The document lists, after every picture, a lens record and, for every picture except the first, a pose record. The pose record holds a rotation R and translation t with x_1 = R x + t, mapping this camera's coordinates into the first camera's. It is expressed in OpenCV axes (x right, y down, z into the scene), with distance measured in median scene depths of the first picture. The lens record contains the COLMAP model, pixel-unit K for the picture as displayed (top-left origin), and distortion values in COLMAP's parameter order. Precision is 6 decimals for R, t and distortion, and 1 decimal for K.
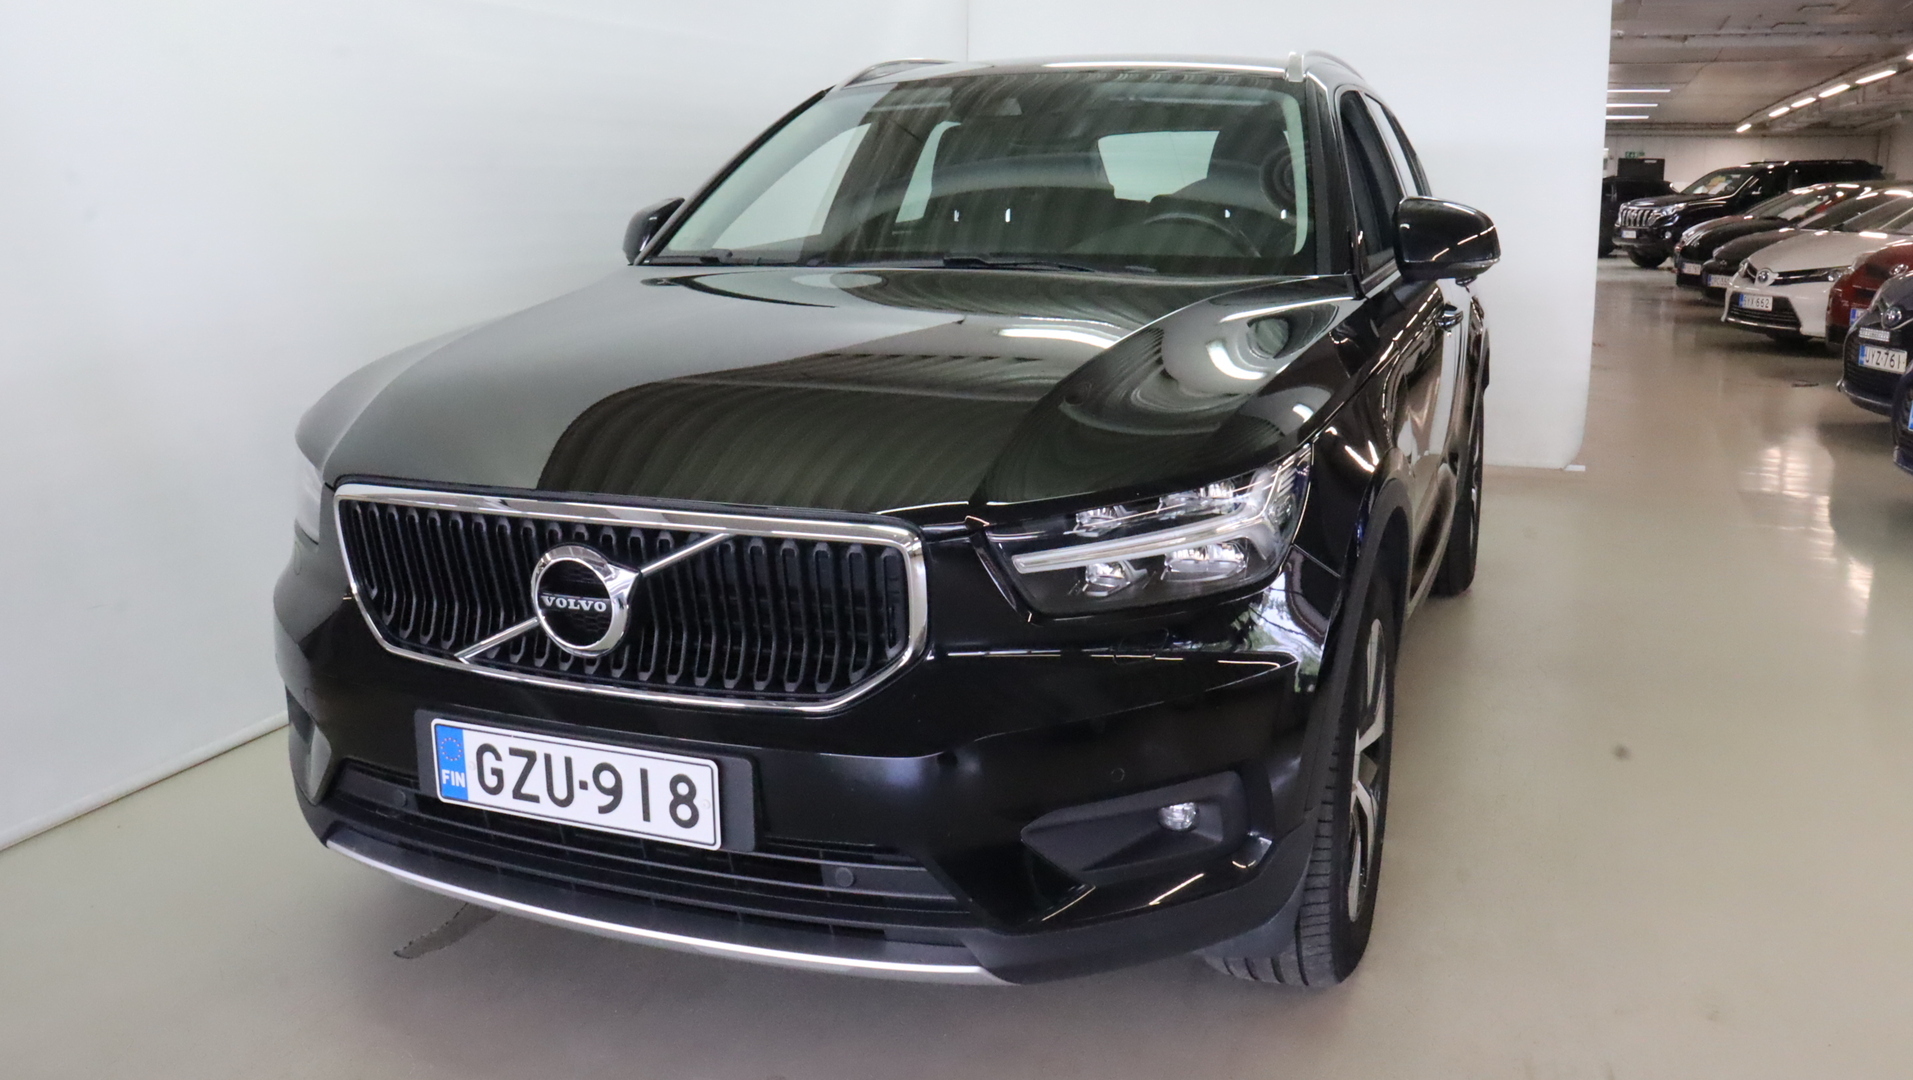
lens RADIAL K [[1519.8, 0, 953.4], [0, 1519.8, 549.3], [0, 0, 1]] dist [-0.155233, 0.089208]
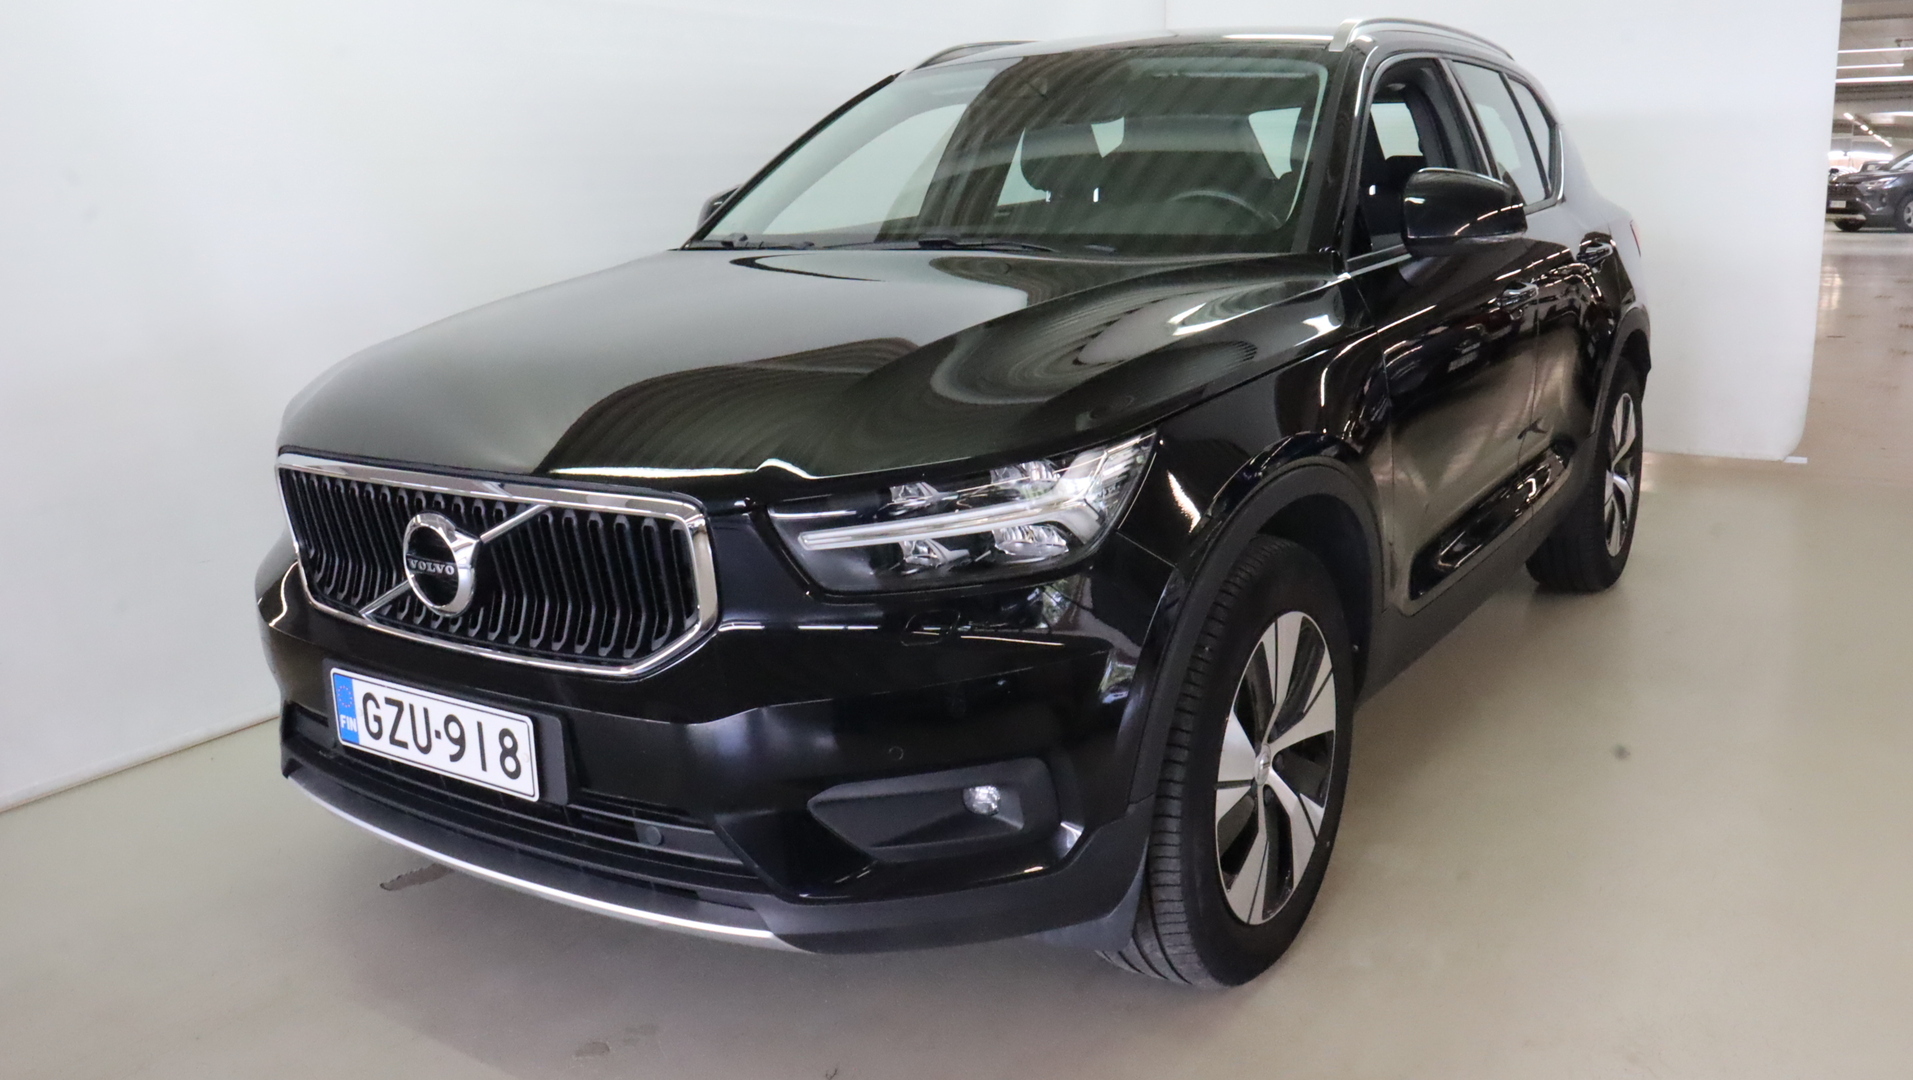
lens RADIAL K [[1519.8, 0, 964.4], [0, 1519.8, 535.9], [0, 0, 1]] dist [-0.155233, 0.089208]
pose [[0.980146, 0.025237, -0.196664, 0.328686], [-0.024508, 0.999681, 0.006141, -0.001982], [0.196757, -0.001199, 0.980452, 0.021293]]
